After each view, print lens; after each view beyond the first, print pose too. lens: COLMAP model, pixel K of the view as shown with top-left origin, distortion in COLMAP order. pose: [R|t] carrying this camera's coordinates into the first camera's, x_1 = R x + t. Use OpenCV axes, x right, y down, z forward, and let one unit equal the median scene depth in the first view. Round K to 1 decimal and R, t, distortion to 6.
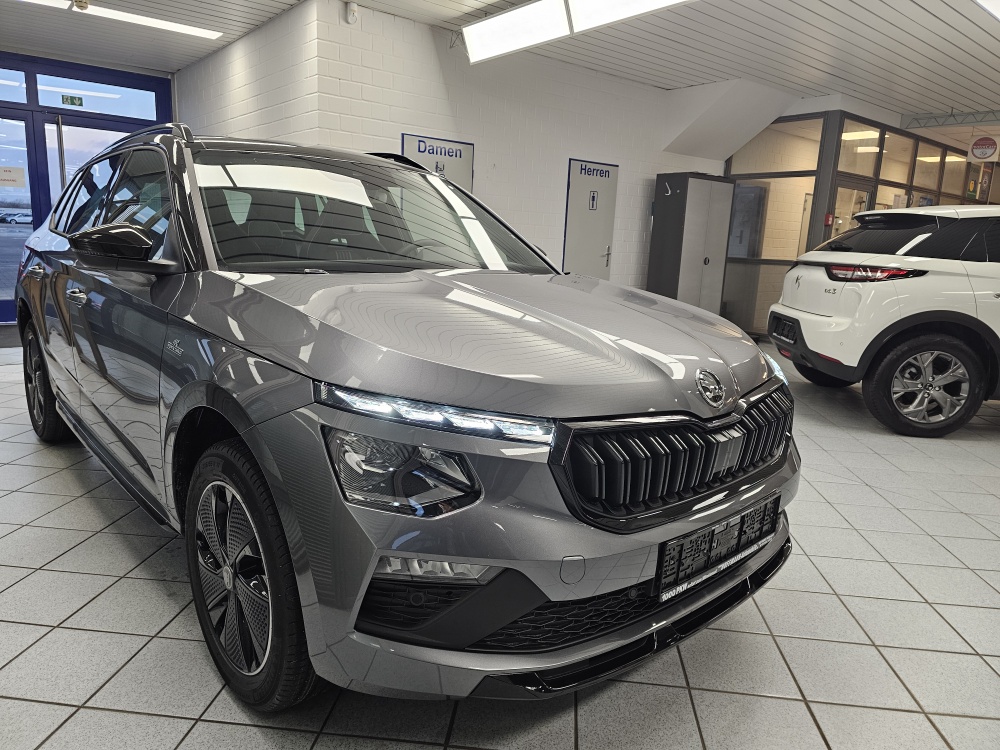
lens RADIAL K [[672.7, 0, 497.2], [0, 672.7, 369.7], [0, 0, 1]] dist [0.072418, -0.063055]
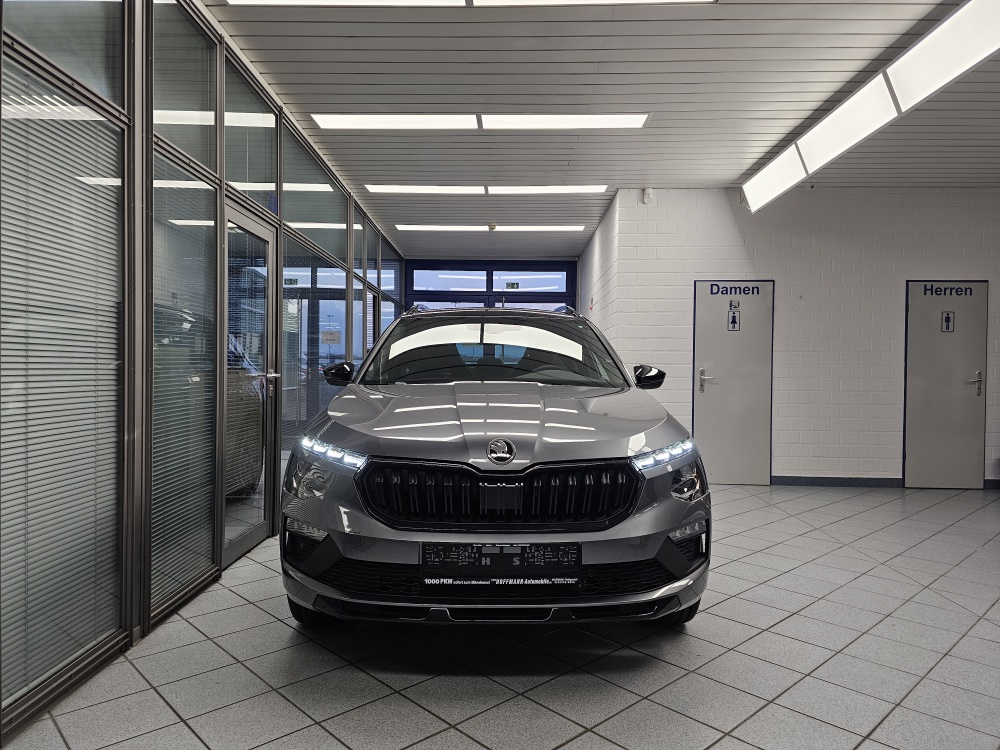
lens RADIAL K [[672.7, 0, 497.2], [0, 672.7, 369.7], [0, 0, 1]] dist [0.072418, -0.063055]
pose [[0.756109, -0.032881, -0.653619, 0.289896], [-0.103607, 0.980128, -0.169160, 0.023024], [0.646192, 0.195623, 0.737677, -0.025007]]
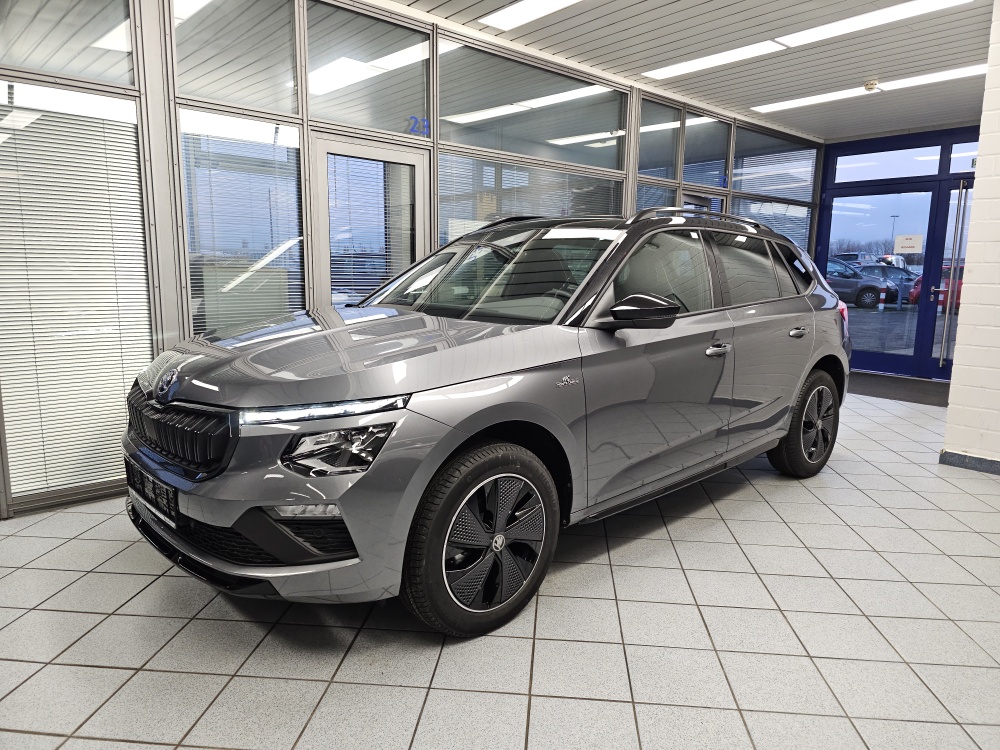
lens RADIAL K [[657.2, 0, 507.0], [0, 657.2, 371.7], [0, 0, 1]] dist [0.066780, -0.054773]
pose [[0.014377, 0.119809, -0.992693, 0.398215], [-0.205771, 0.971900, 0.114319, -0.071941], [0.978494, 0.202624, 0.038627, 0.379508]]
